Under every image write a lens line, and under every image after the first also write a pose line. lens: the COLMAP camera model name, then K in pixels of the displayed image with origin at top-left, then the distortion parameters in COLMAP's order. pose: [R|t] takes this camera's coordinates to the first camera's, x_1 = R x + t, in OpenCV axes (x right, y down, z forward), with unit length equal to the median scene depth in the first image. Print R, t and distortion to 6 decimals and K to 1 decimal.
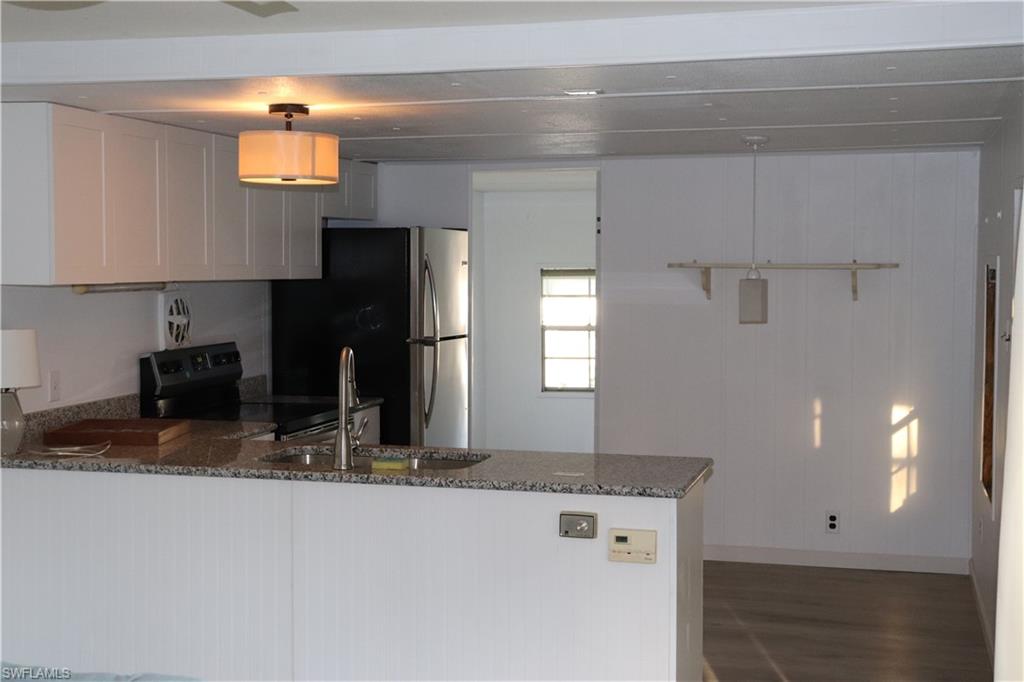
lens RADIAL K [[1376.2, 0, 512.0], [0, 1376.2, 341.0], [0, 0, 1]] dist [0.044826, 0.047357]
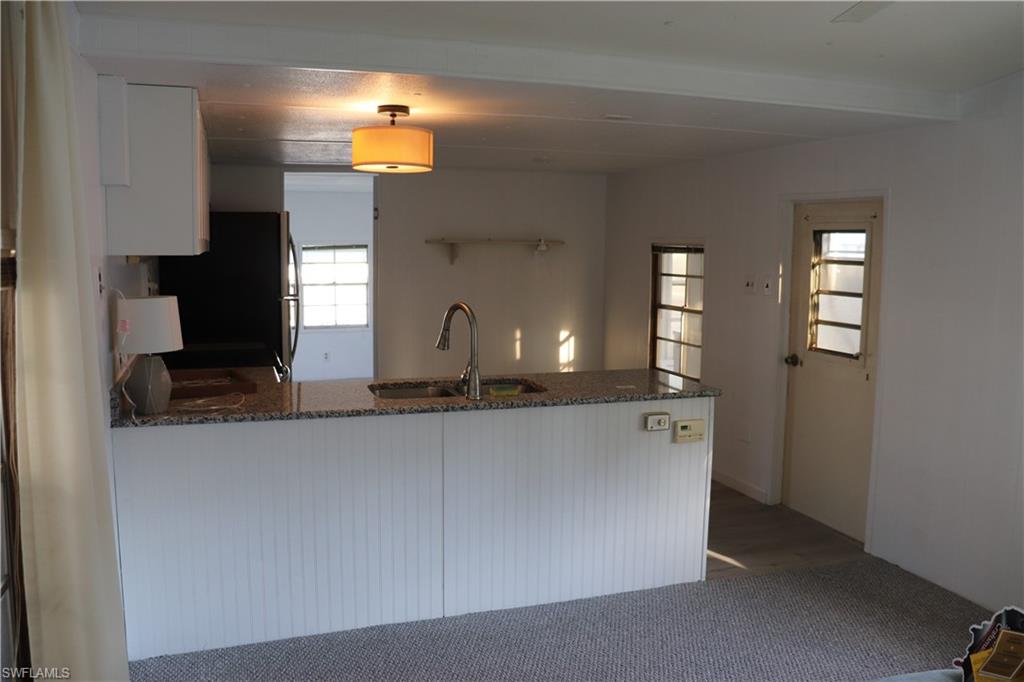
lens RADIAL K [[833.6, 0, 499.4], [0, 833.6, 339.7], [0, 0, 1]] dist [-0.175487, 0.132857]
pose [[0.836973, -0.056188, 0.544353, -0.509526], [0.024286, 0.997549, 0.065626, -0.010736], [-0.546706, -0.041706, 0.836286, 0.345409]]
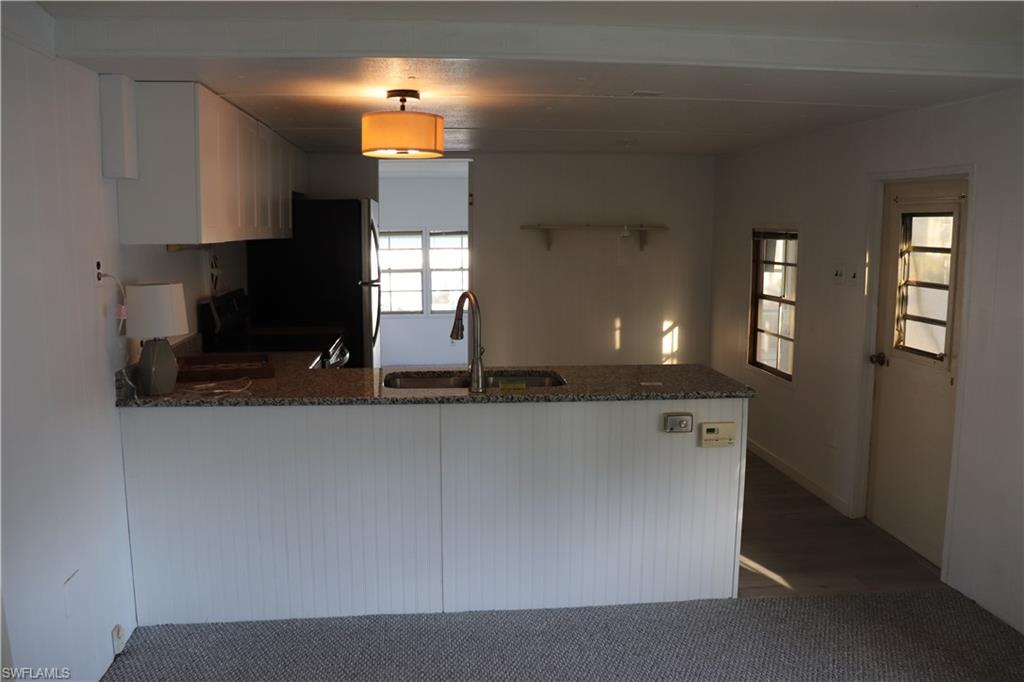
lens RADIAL K [[833.6, 0, 499.4], [0, 833.6, 339.7], [0, 0, 1]] dist [-0.175487, 0.132857]
pose [[0.937704, -0.045658, 0.344423, -0.352105], [0.019622, 0.996705, 0.078707, -0.010305], [-0.346882, -0.067046, 0.935510, 0.300233]]
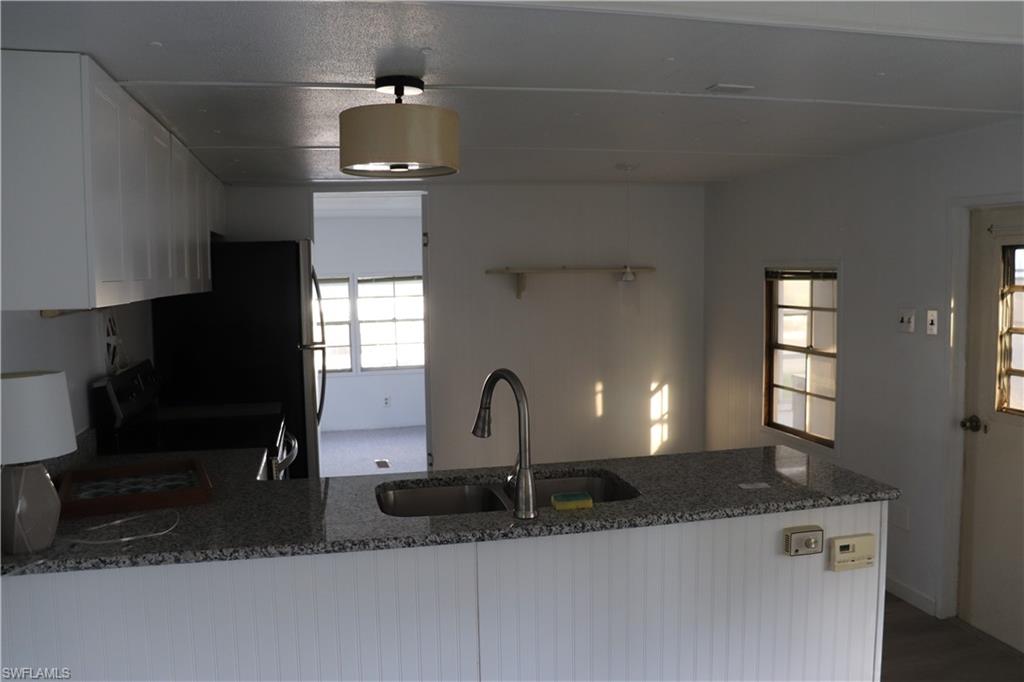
lens RADIAL K [[837.2, 0, 512.0], [0, 837.2, 341.0], [0, 0, 1]] dist [-0.175879, 0.149663]
pose [[0.881852, -0.055220, 0.468283, -0.354046], [0.044785, 0.998438, 0.033399, -0.029001], [-0.469396, -0.008481, 0.882947, 0.554876]]
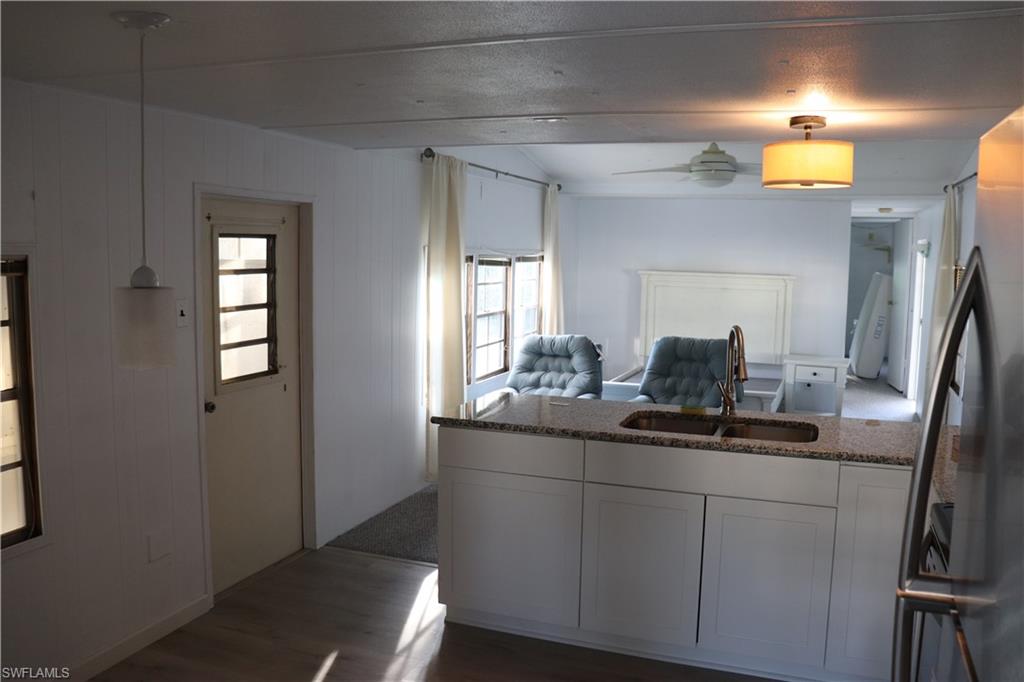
lens RADIAL K [[833.6, 0, 499.4], [0, 833.6, 339.7], [0, 0, 1]] dist [-0.175487, 0.132857]
pose [[-0.995202, -0.025844, 0.094367, 0.020742], [-0.010275, 0.986758, 0.161872, -0.098862], [-0.097301, 0.160125, -0.982289, 1.739928]]
